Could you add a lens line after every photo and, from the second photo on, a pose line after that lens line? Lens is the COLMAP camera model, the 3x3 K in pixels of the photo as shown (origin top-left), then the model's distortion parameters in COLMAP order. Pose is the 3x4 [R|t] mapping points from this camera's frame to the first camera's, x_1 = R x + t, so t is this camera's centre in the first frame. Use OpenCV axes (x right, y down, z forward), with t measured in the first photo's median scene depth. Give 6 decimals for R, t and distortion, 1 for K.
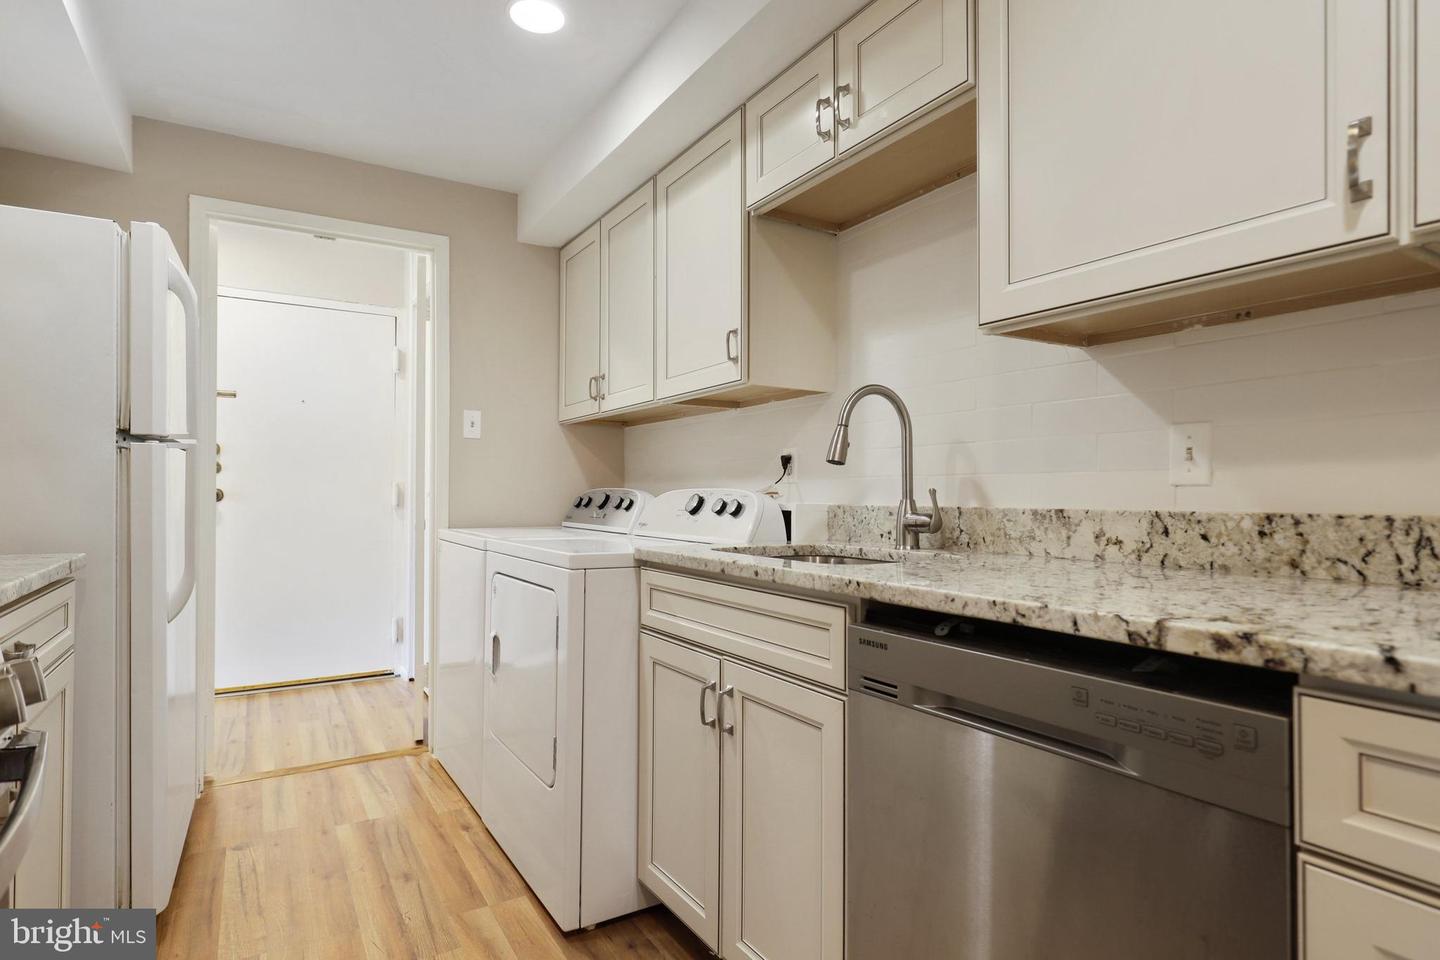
lens RADIAL K [[756.6, 0, 713.8], [0, 756.6, 478.1], [0, 0, 1]] dist [-0.000939, -0.000673]
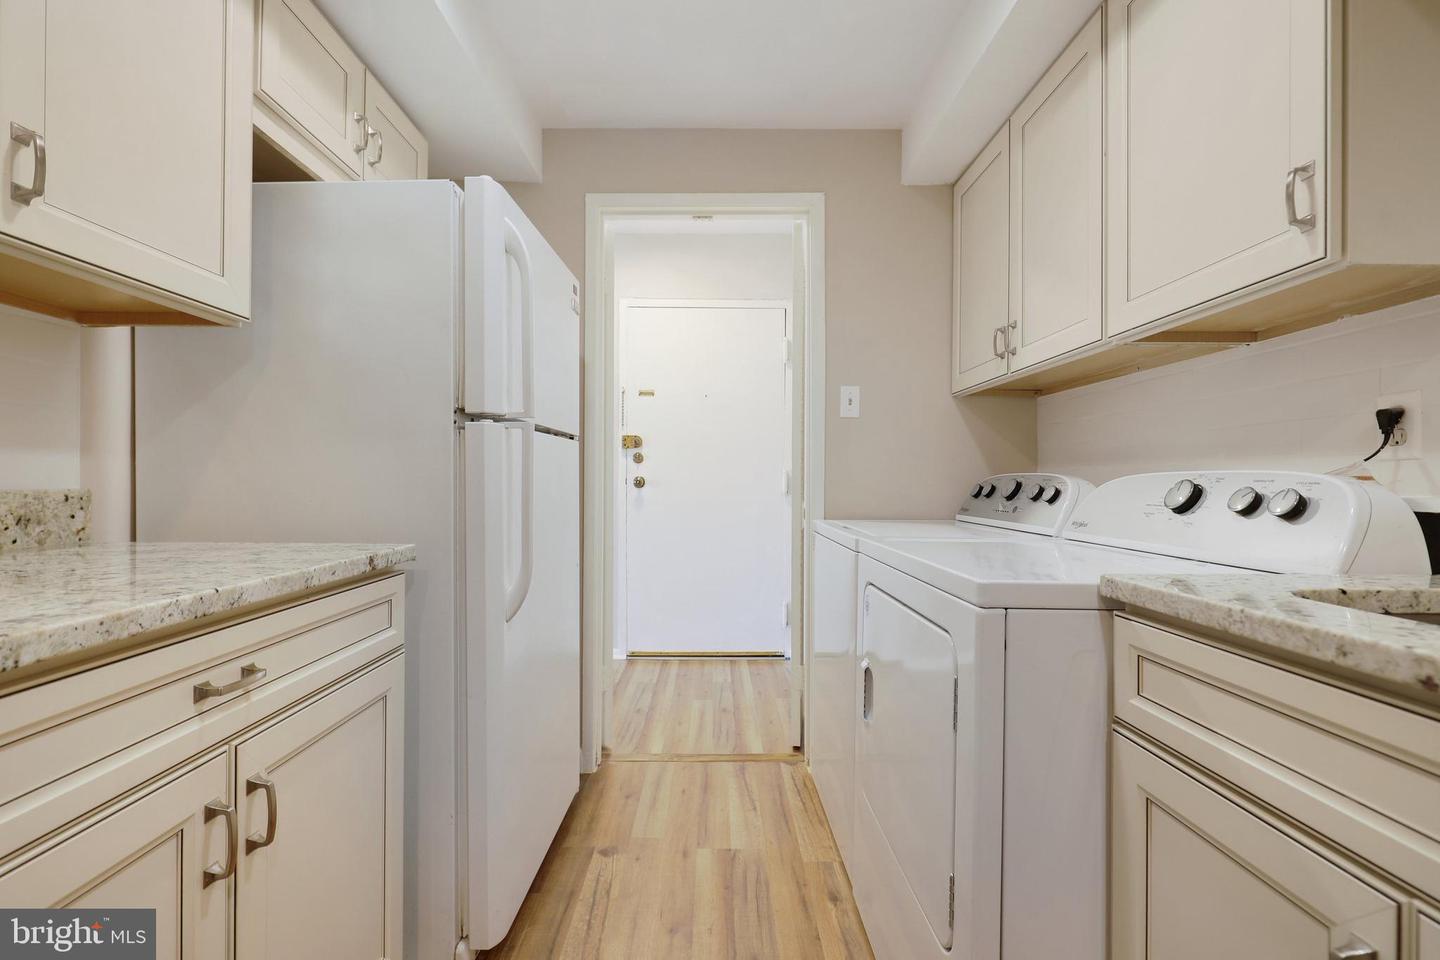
lens RADIAL K [[672.3, 0, 720.4], [0, 672.3, 484.8], [0, 0, 1]] dist [0.002626, 0.000356]
pose [[0.863795, 0.003951, -0.503828, -0.064238], [0.008345, 0.999720, 0.022146, 0.008090], [0.503775, -0.023334, 0.863520, 0.288455]]
